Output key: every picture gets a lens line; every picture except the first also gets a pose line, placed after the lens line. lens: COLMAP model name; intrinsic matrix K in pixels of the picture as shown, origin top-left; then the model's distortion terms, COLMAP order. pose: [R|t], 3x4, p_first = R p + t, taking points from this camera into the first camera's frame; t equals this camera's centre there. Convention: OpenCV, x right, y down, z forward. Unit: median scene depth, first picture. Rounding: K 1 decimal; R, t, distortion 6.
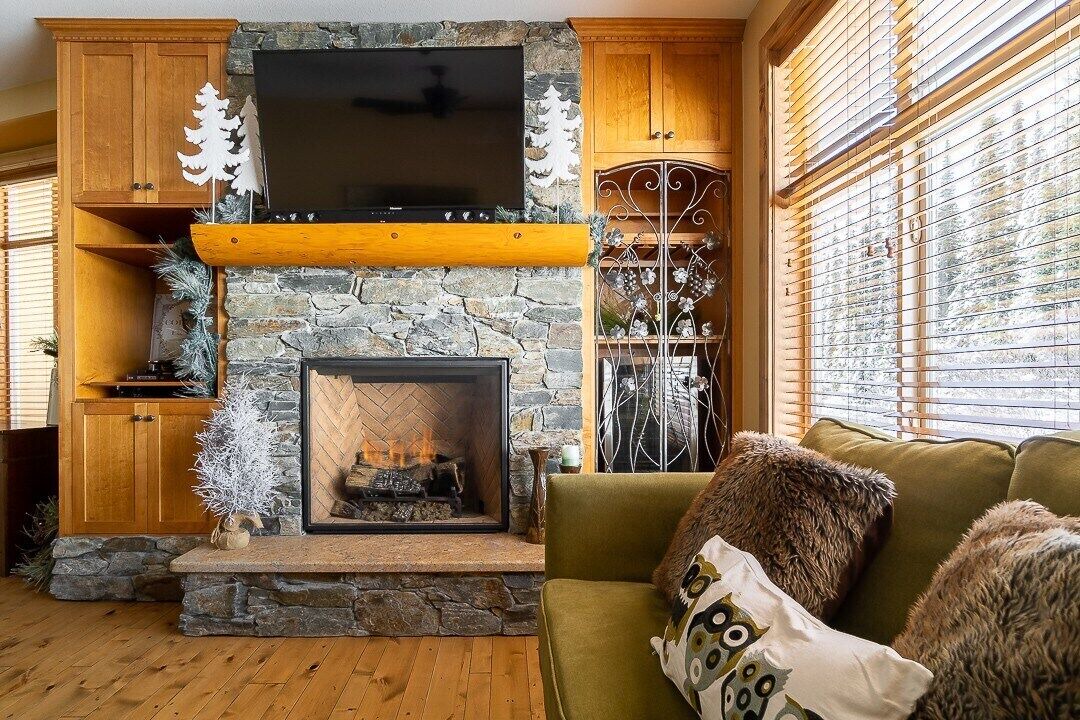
lens RADIAL K [[559.5, 0, 514.1], [0, 559.5, 383.0], [0, 0, 1]] dist [-0.003778, -0.001621]
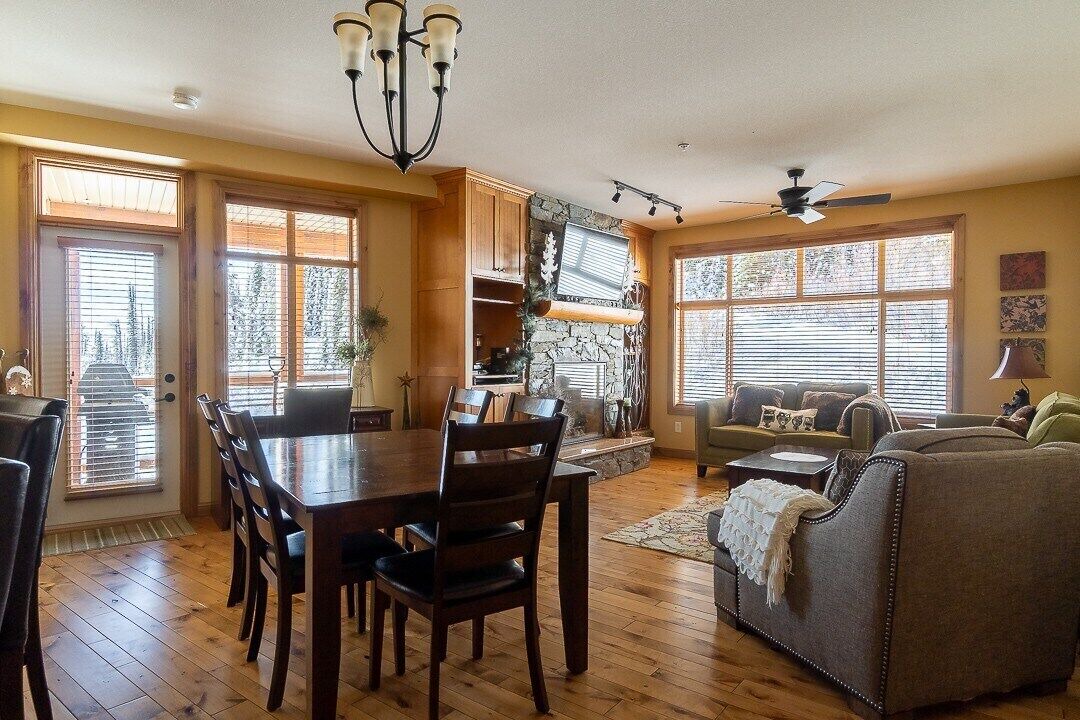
lens RADIAL K [[641.0, 0, 532.6], [0, 641.0, 368.1], [0, 0, 1]] dist [0.015170, -0.004243]
pose [[0.622568, -0.011851, 0.782476, -2.267677], [-0.000652, 0.999877, 0.015662, -0.060273], [-0.782566, -0.010261, 0.622483, -0.406137]]
